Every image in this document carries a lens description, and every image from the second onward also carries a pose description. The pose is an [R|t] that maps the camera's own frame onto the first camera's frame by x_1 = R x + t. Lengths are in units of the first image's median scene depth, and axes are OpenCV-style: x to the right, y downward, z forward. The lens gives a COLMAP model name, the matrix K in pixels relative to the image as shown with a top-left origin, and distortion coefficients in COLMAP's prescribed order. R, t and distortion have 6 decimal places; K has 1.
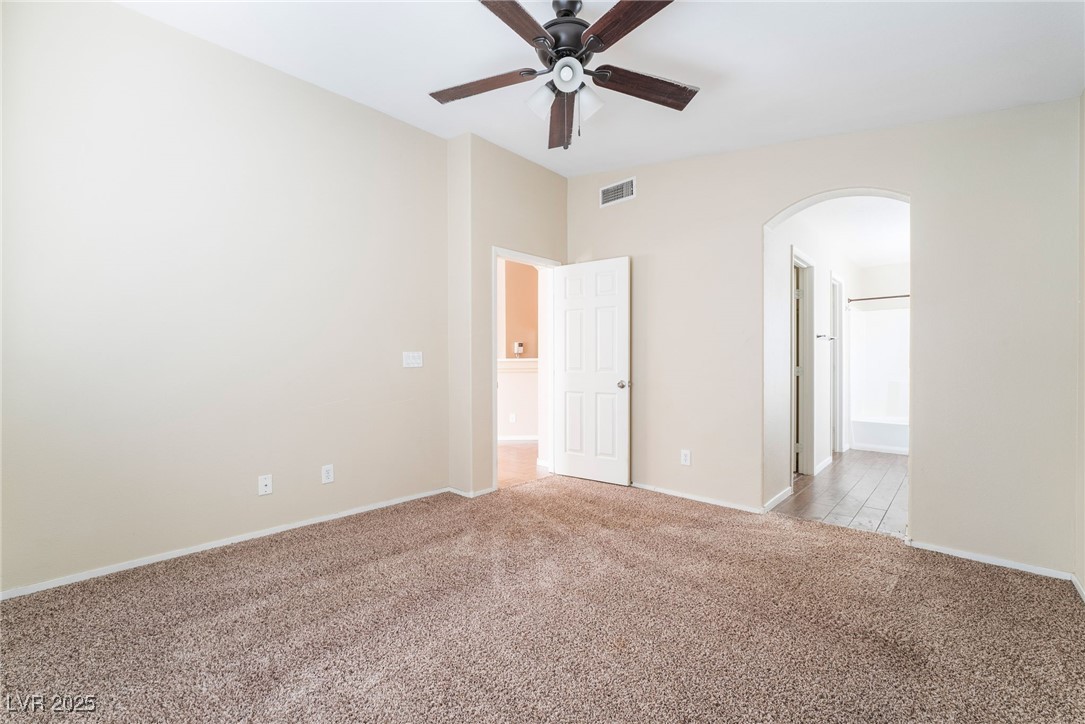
lens RADIAL K [[450.7, 0, 535.5], [0, 450.7, 362.9], [0, 0, 1]] dist [-0.017884, 0.000348]
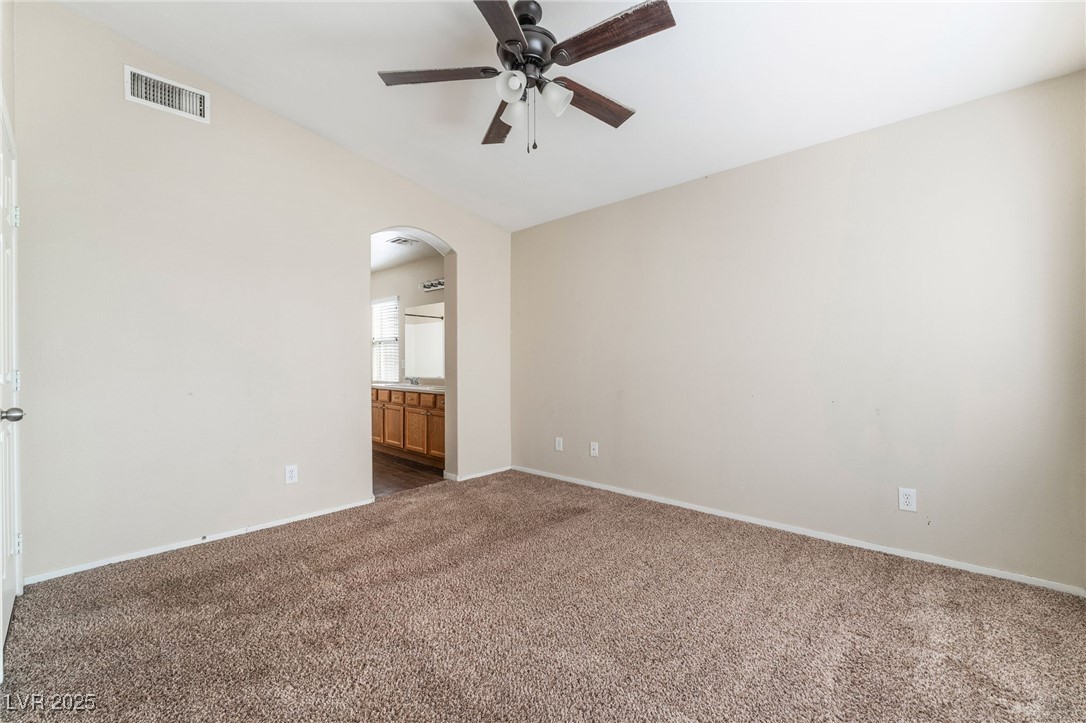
lens RADIAL K [[451.1, 0, 535.9], [0, 451.1, 362.4], [0, 0, 1]] dist [-0.017884, 0.000348]
pose [[0.005761, 0.000712, 0.999983, -0.572743], [0.003211, 0.999995, -0.000731, 0.003904], [-0.999978, 0.003215, 0.005759, 0.605472]]
